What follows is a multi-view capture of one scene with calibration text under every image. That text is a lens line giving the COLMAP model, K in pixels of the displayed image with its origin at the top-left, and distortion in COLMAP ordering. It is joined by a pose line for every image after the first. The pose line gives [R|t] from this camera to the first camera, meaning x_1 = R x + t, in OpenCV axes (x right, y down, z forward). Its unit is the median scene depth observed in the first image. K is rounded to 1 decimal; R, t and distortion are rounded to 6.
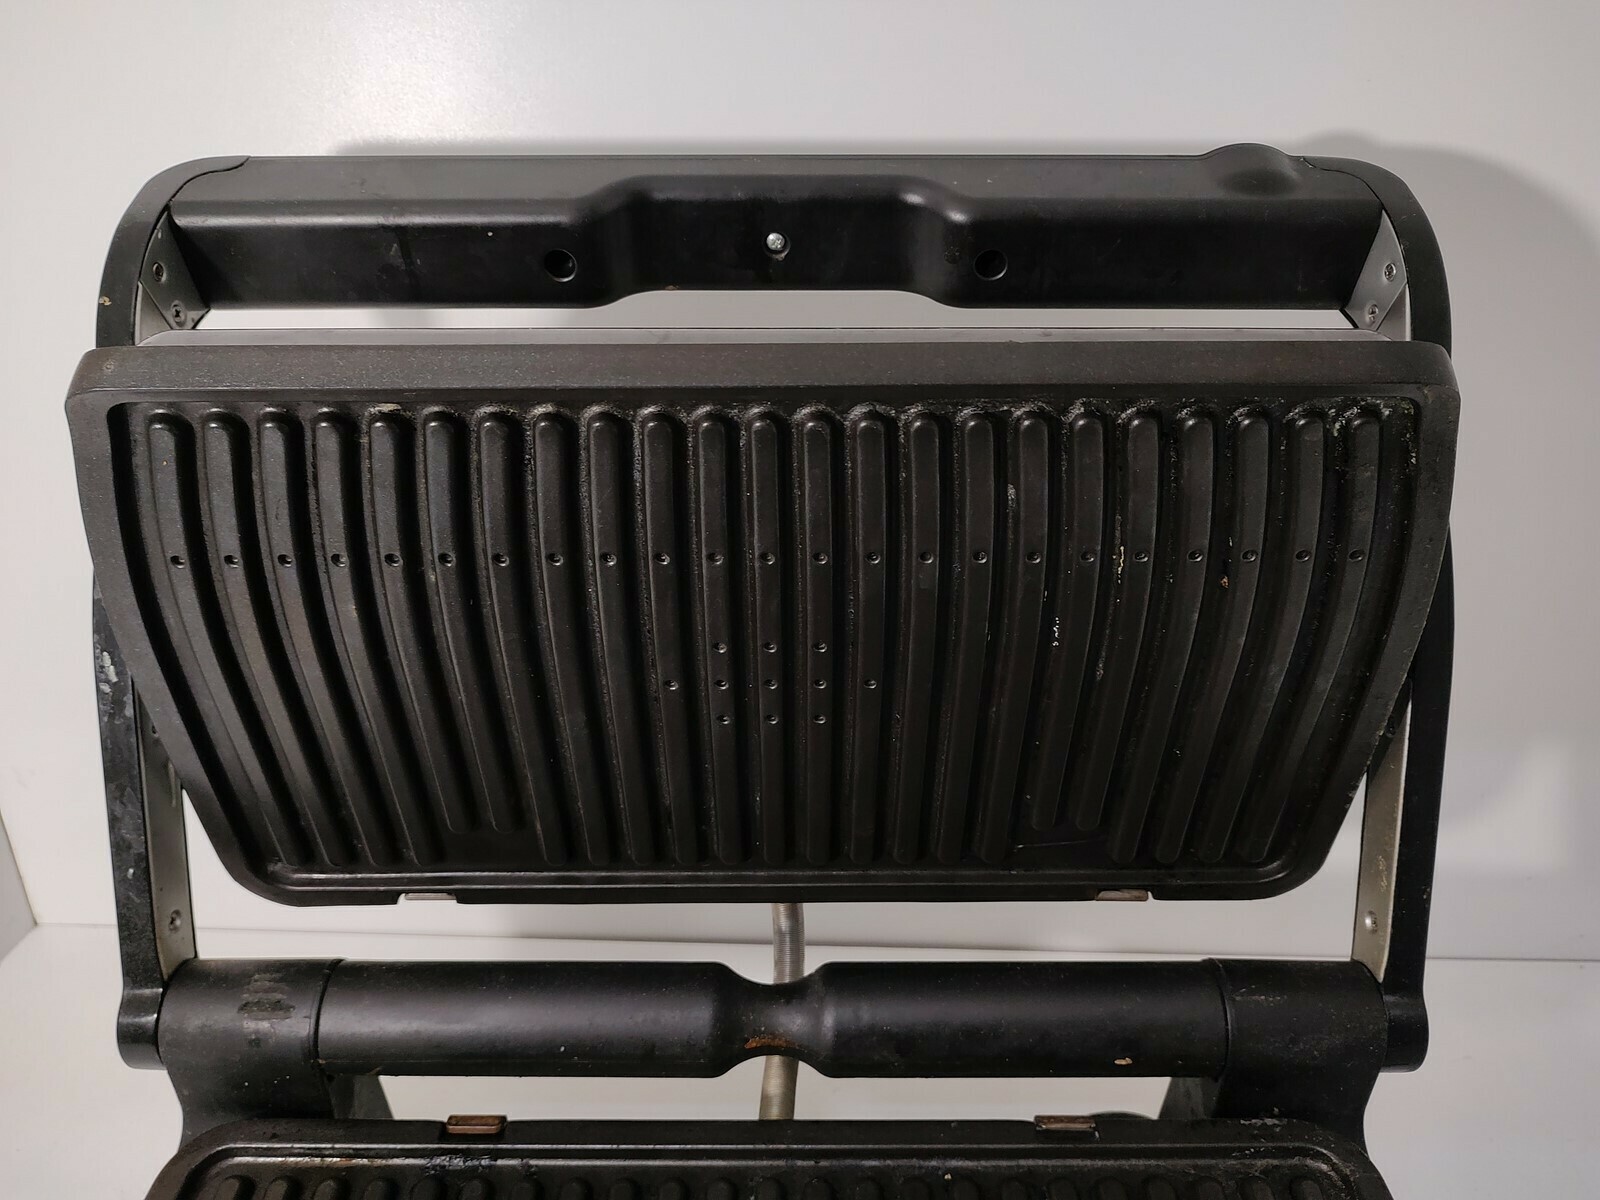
lens RADIAL K [[1157.1, 0, 803.7], [0, 1157.1, 599.4], [0, 0, 1]] dist [0.029035, -0.055319]
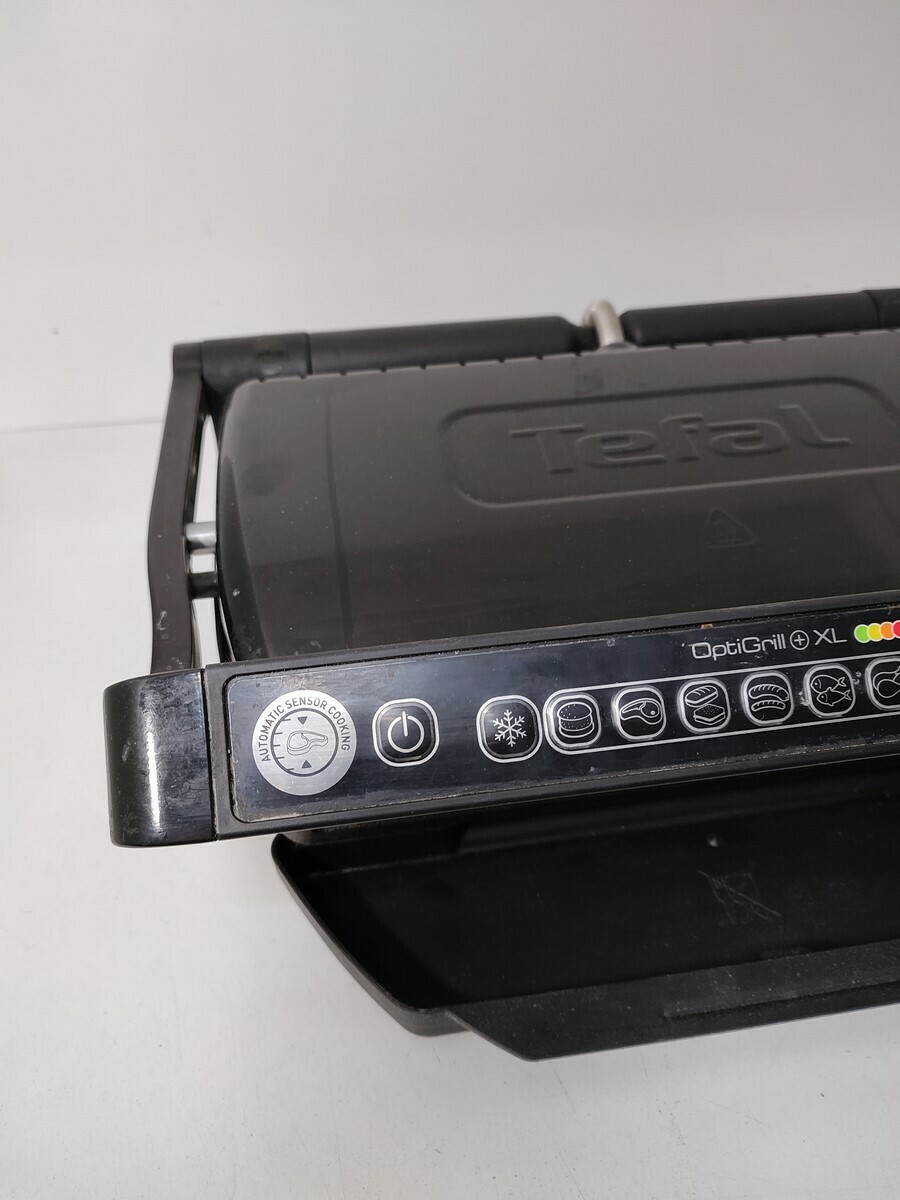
lens RADIAL K [[867.8, 0, 450.0], [0, 867.8, 600.0], [0, 0, 1]] dist [0.029035, -0.055319]
pose [[0.988815, -0.110360, 0.100331, -0.385436], [0.077875, 0.955726, 0.283766, 0.354584], [-0.127206, -0.272778, 0.953630, -0.183475]]
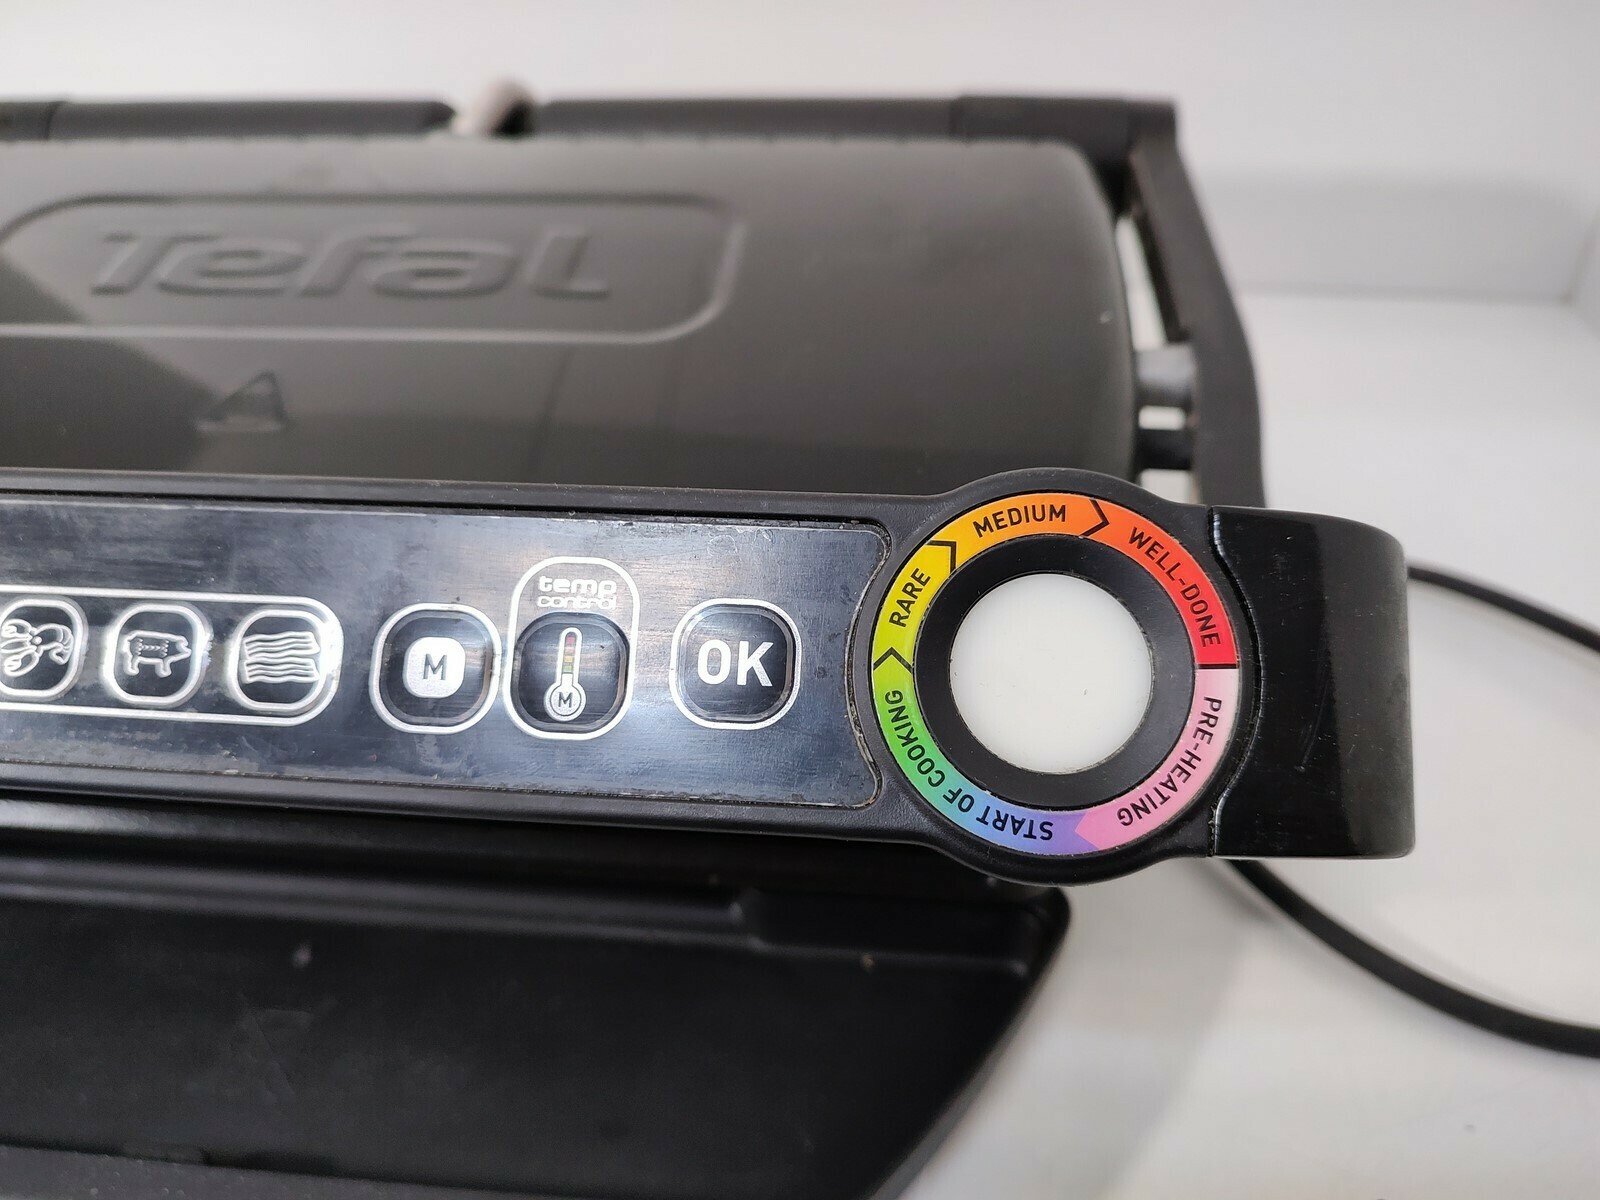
lens RADIAL K [[1188.2, 0, 814.3], [0, 1188.2, 597.2], [0, 0, 1]] dist [-0.025470, -0.002089]
pose [[0.995638, 0.032578, -0.087423, 0.349317], [-0.009417, 0.967357, 0.253242, 0.487469], [0.092819, -0.251314, 0.963445, -0.020147]]
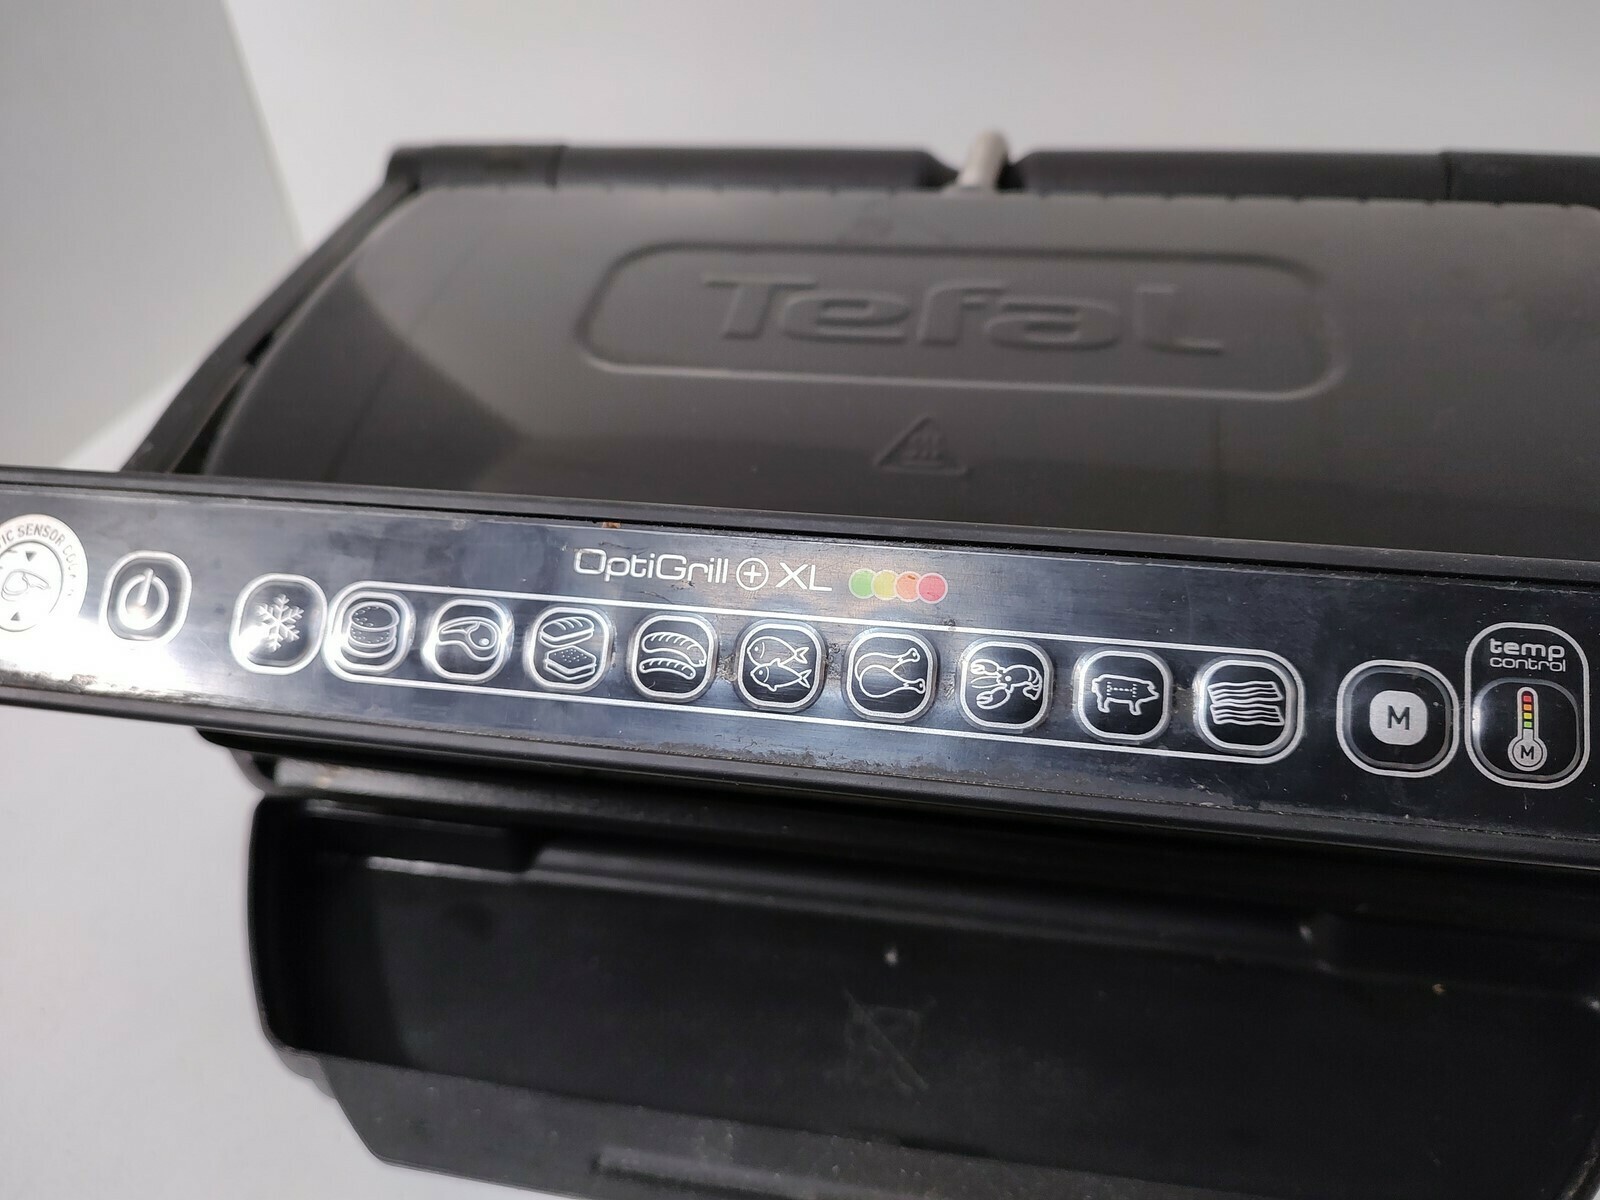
lens RADIAL K [[1188.2, 0, 814.3], [0, 1188.2, 597.2], [0, 0, 1]] dist [-0.025470, -0.002089]
pose [[0.983805, 0.065463, -0.166858, 0.034292], [-0.022149, 0.968185, 0.249255, 0.461828], [0.177866, -0.241523, 0.953955, -0.108430]]
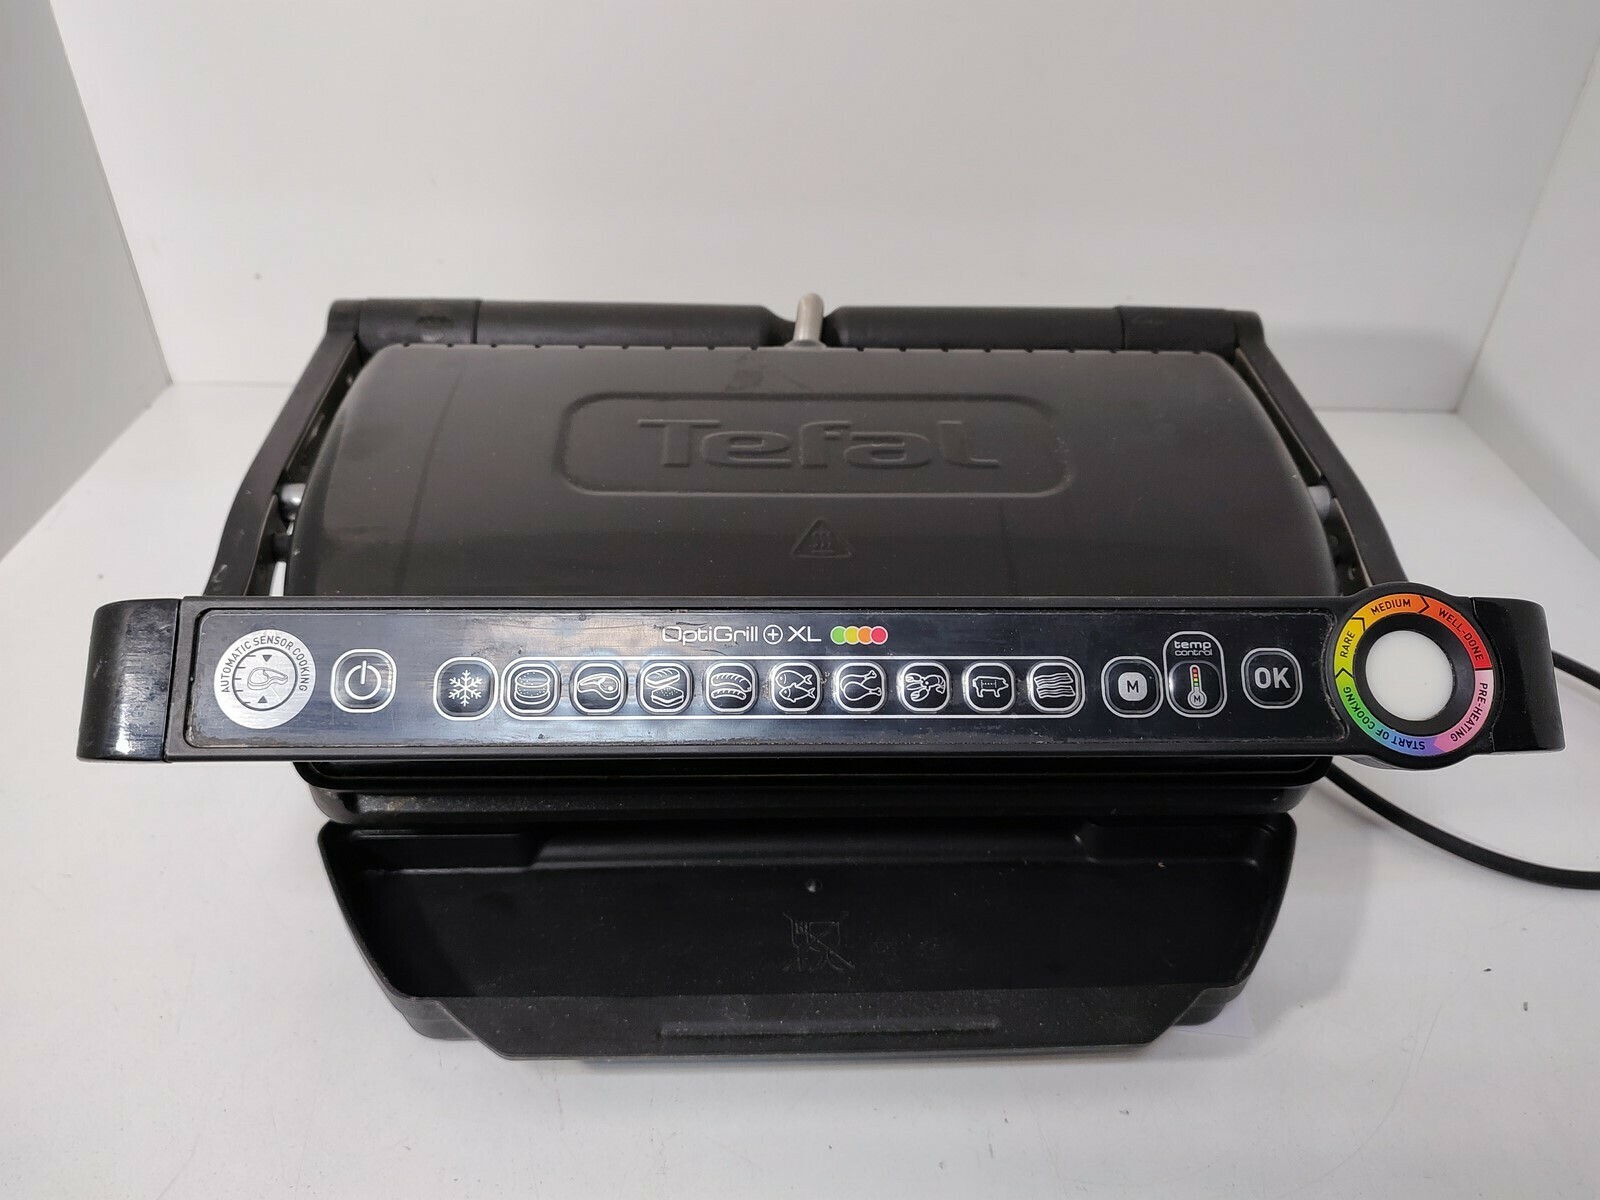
lens RADIAL K [[1157.1, 0, 803.7], [0, 1157.1, 599.4], [0, 0, 1]] dist [0.029035, -0.055319]
pose [[0.998718, -0.006426, 0.050210, -0.096859], [-0.004814, 0.975356, 0.220584, 0.369561], [-0.050390, -0.220543, 0.974075, -0.437981]]
